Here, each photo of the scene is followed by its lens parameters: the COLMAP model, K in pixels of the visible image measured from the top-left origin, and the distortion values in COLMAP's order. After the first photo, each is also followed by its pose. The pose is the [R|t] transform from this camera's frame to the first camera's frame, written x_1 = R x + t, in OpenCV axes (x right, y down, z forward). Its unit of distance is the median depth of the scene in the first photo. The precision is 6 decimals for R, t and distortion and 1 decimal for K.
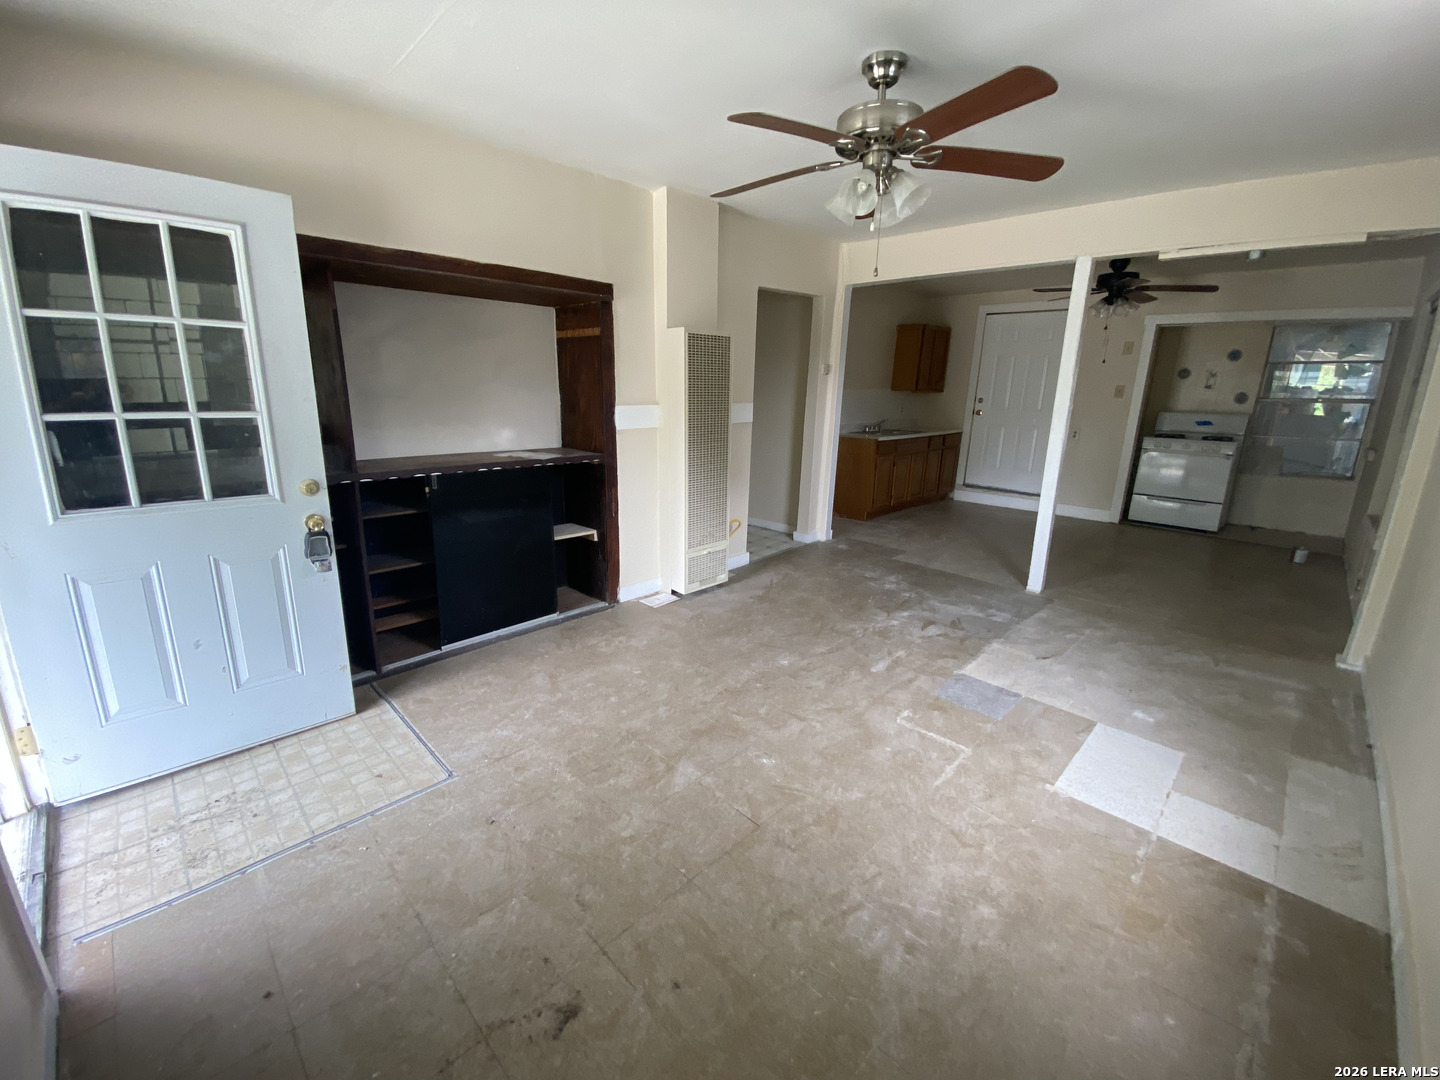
lens RADIAL K [[588.4, 0, 723.2], [0, 588.4, 522.6], [0, 0, 1]] dist [0.014424, -0.015022]
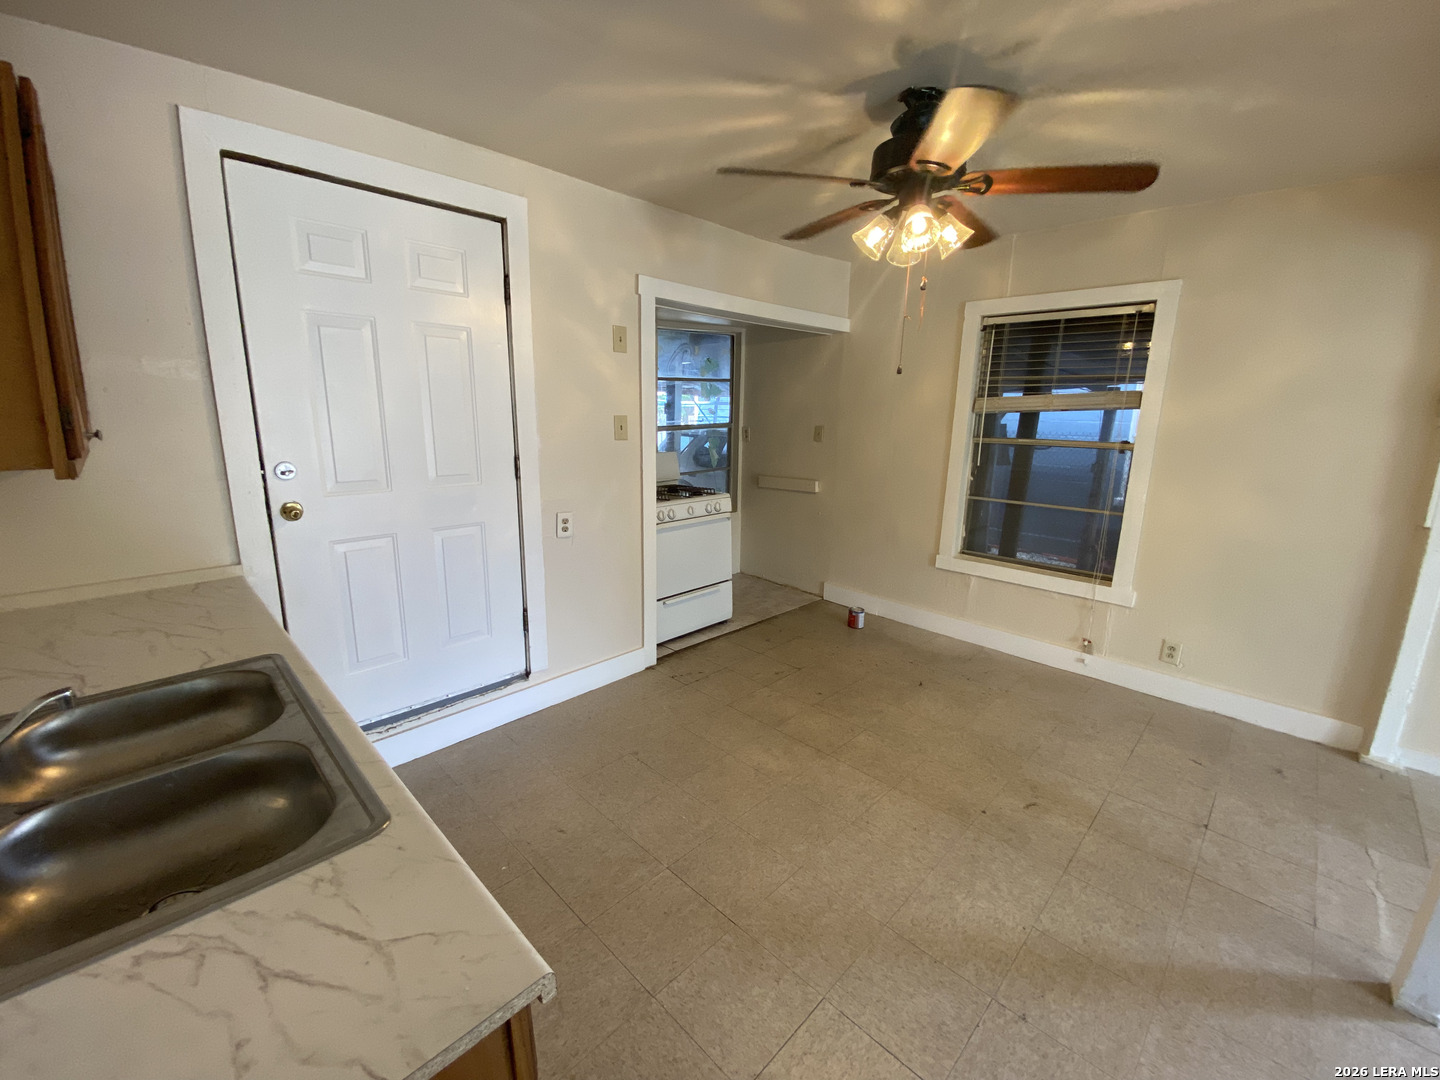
lens RADIAL K [[583.3, 0, 717.7], [0, 583.3, 533.8], [0, 0, 1]] dist [0.040219, -0.024857]
pose [[-0.007743, -0.231565, 0.972789, 0.163399], [0.214096, 0.949876, 0.227815, -0.225705], [-0.976782, 0.210034, 0.042222, 0.893714]]
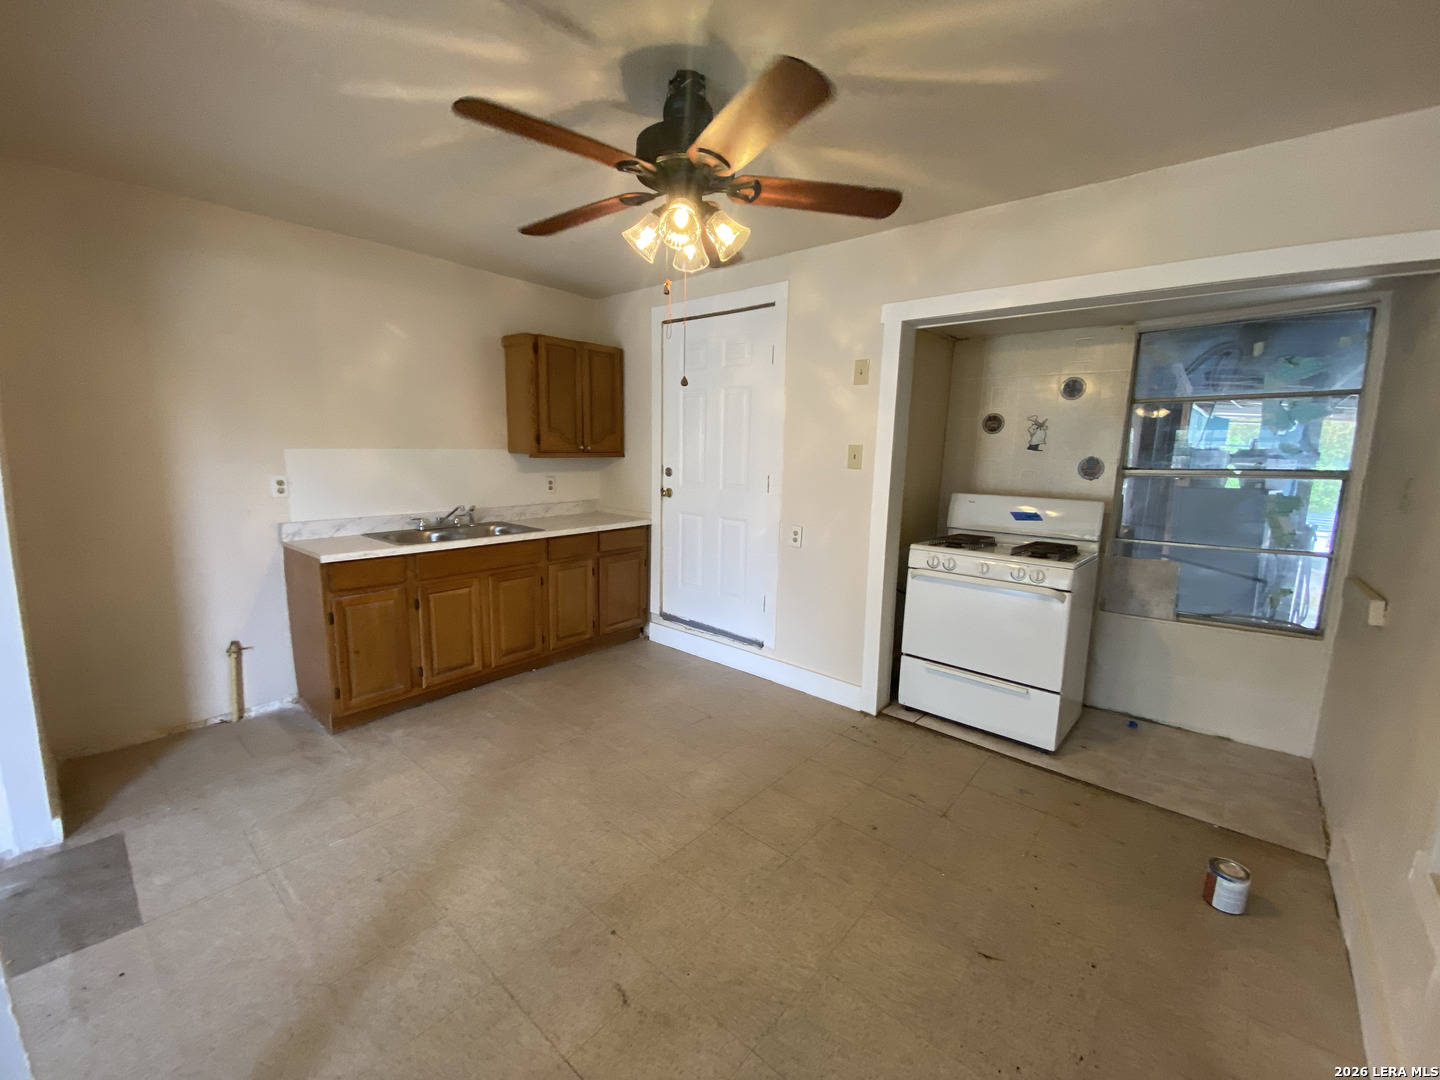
lens RADIAL K [[583.3, 0, 717.7], [0, 583.3, 533.8], [0, 0, 1]] dist [0.040219, -0.024857]
pose [[0.997108, -0.010126, 0.075313, 0.497397], [0.016438, 0.996359, -0.083662, -0.112244], [-0.074192, 0.084658, 0.993644, 0.497847]]
